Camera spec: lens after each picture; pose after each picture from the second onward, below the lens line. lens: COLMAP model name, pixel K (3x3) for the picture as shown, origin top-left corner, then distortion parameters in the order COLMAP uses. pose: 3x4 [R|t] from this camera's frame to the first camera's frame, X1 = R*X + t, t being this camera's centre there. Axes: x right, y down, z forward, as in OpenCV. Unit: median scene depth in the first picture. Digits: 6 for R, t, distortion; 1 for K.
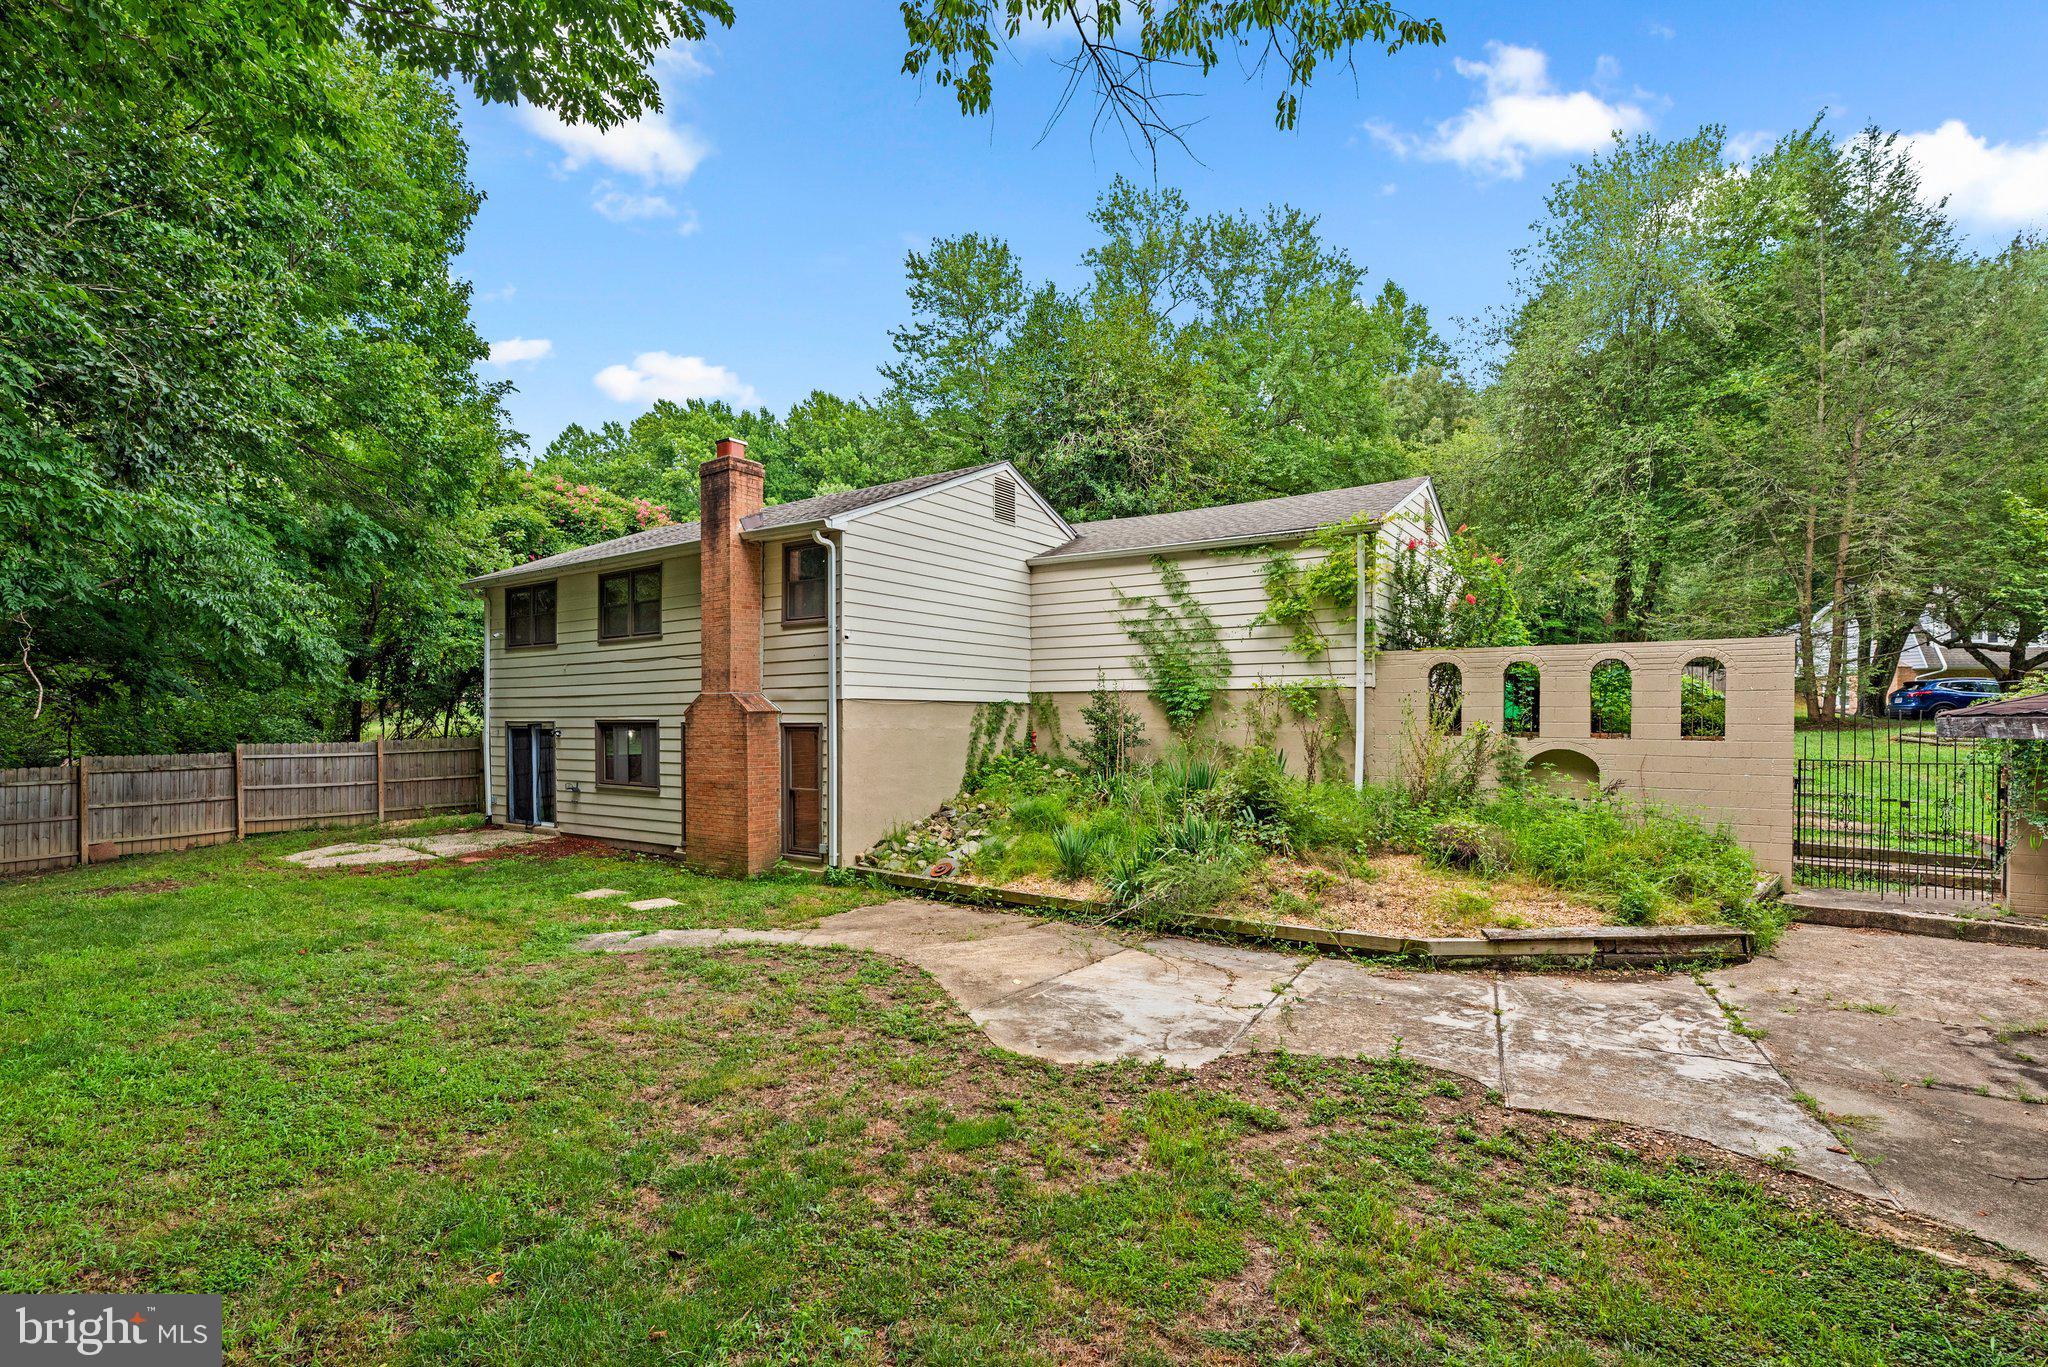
lens RADIAL K [[934.4, 0, 1026.7], [0, 934.4, 727.8], [0, 0, 1]] dist [-0.003791, -0.000001]
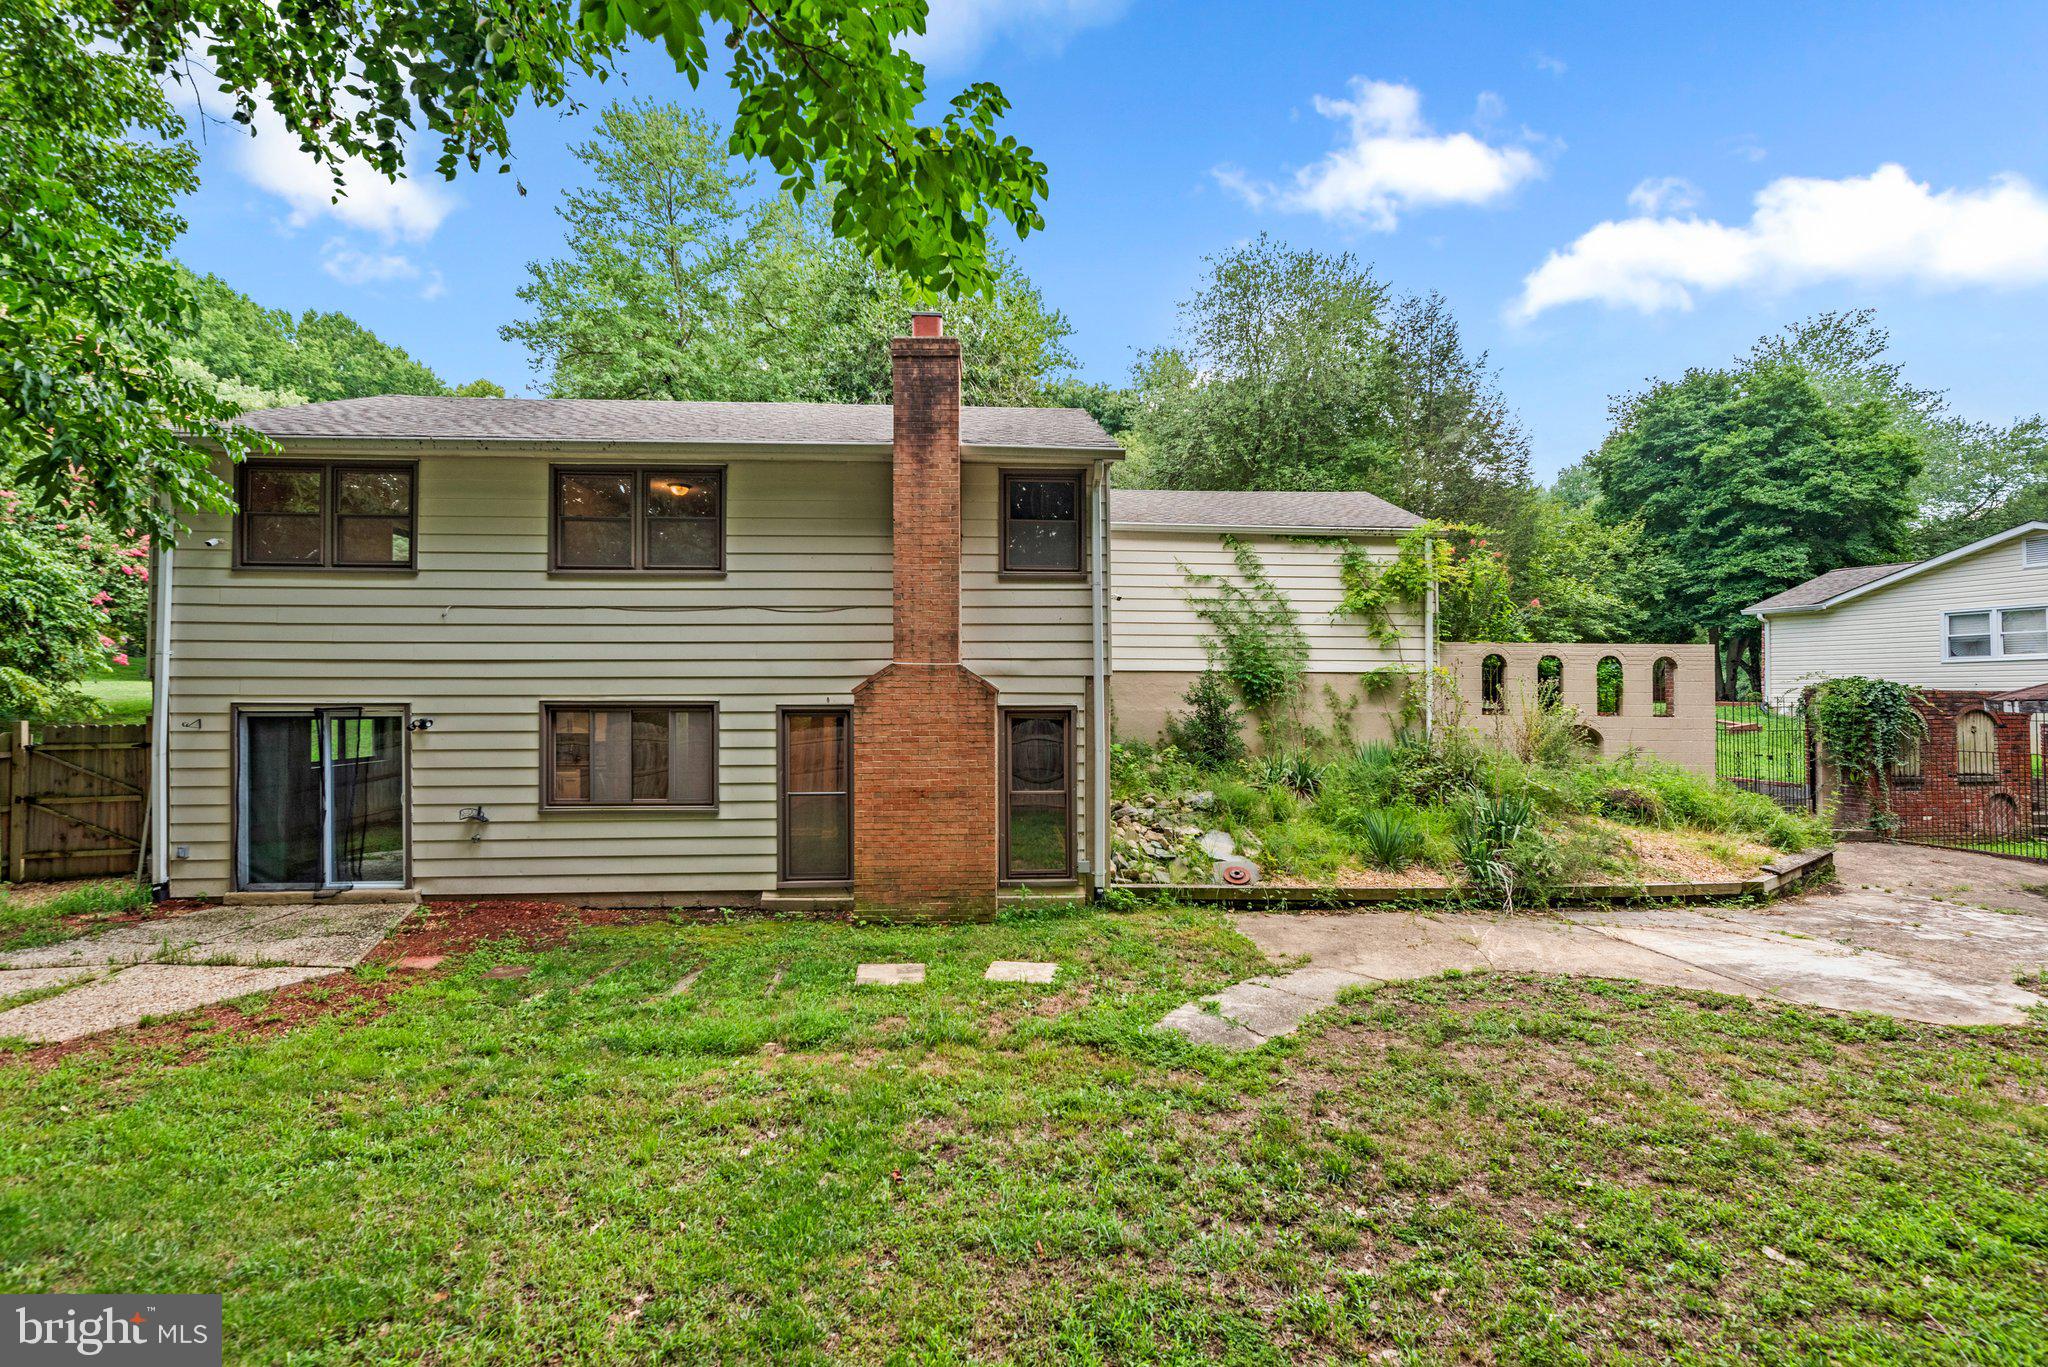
lens RADIAL K [[934.4, 0, 1023.8], [0, 934.4, 687.9], [0, 0, 1]] dist [-0.003791, -0.000001]
pose [[0.791858, 0.009975, 0.610623, -0.659287], [0.004353, 0.999749, -0.021977, -0.002356], [-0.610689, 0.020061, 0.791616, 0.368492]]
